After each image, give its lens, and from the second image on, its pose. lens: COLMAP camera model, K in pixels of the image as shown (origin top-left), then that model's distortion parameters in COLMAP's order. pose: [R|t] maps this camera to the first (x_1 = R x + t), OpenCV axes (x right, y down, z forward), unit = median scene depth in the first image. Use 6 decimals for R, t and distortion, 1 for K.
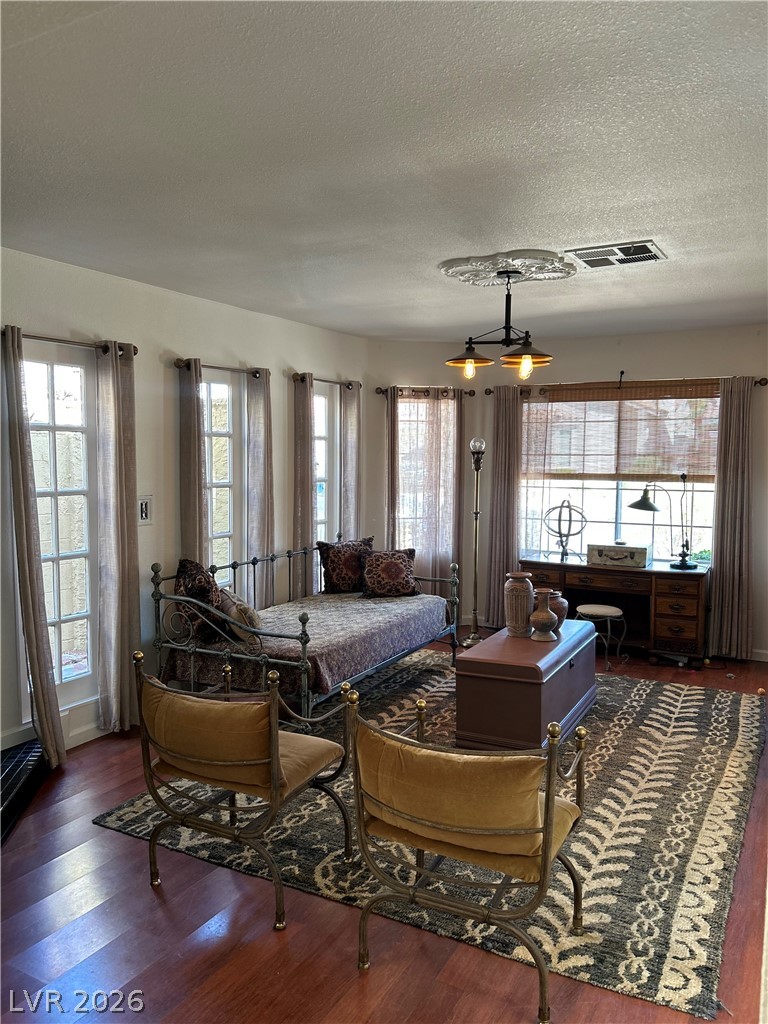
lens RADIAL K [[769.6, 0, 387.5], [0, 769.6, 513.9], [0, 0, 1]] dist [0.018556, -0.024116]
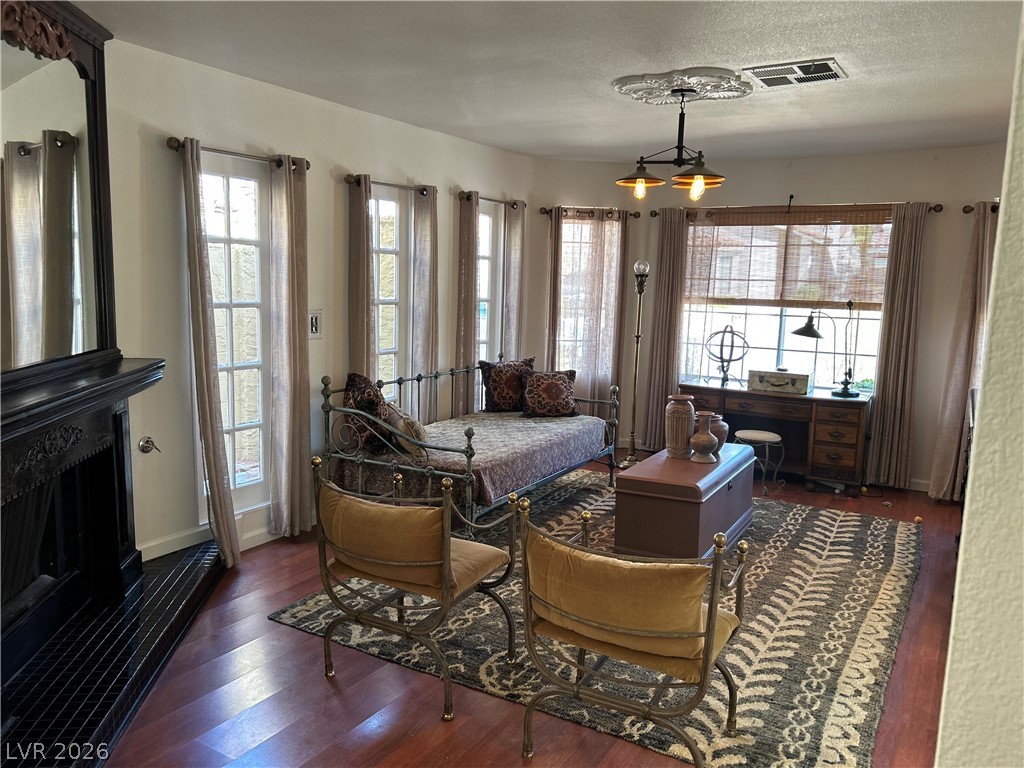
lens RADIAL K [[769.6, 0, 512.0], [0, 769.6, 386.2], [0, 0, 1]] dist [0.018556, -0.024116]
pose [[0.998994, 0.025988, -0.036552, -0.015692], [-0.023654, 0.997740, 0.062894, 0.007344], [0.038104, -0.061966, 0.997351, -0.016474]]
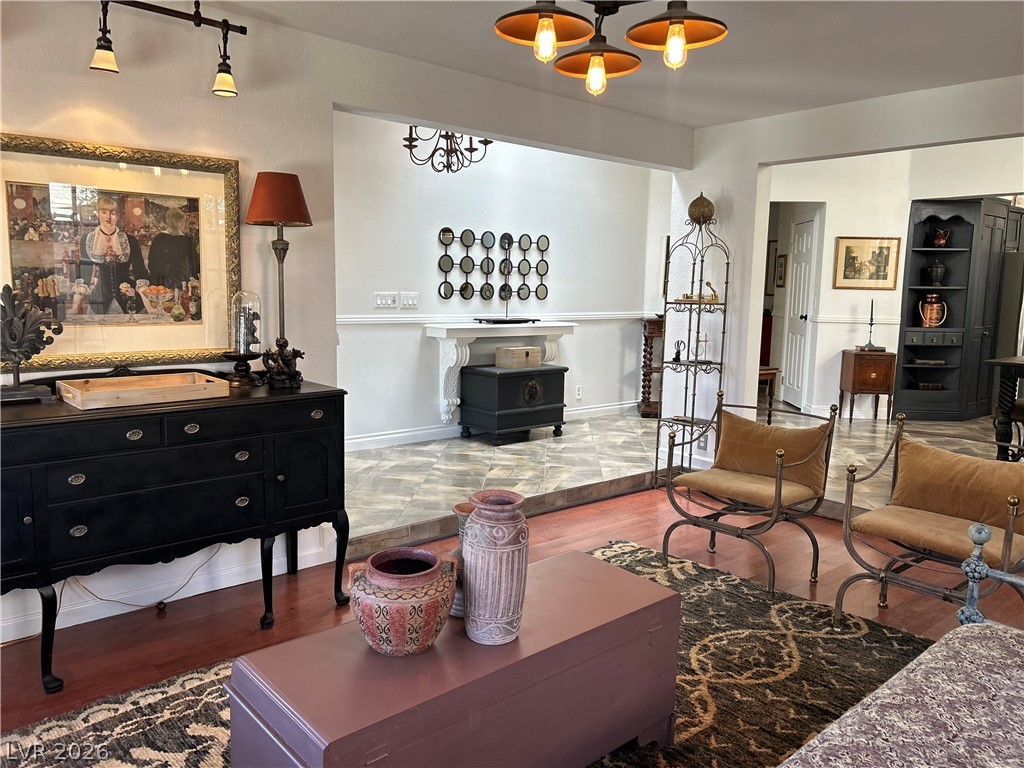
lens RADIAL K [[769.6, 0, 509.6], [0, 769.6, 381.6], [0, 0, 1]] dist [0.018556, -0.024116]
pose [[-0.940703, -0.069730, 0.331988, 0.036702], [-0.000821, 0.979112, 0.203322, -0.077750], [-0.339231, 0.190993, -0.921110, 1.546126]]
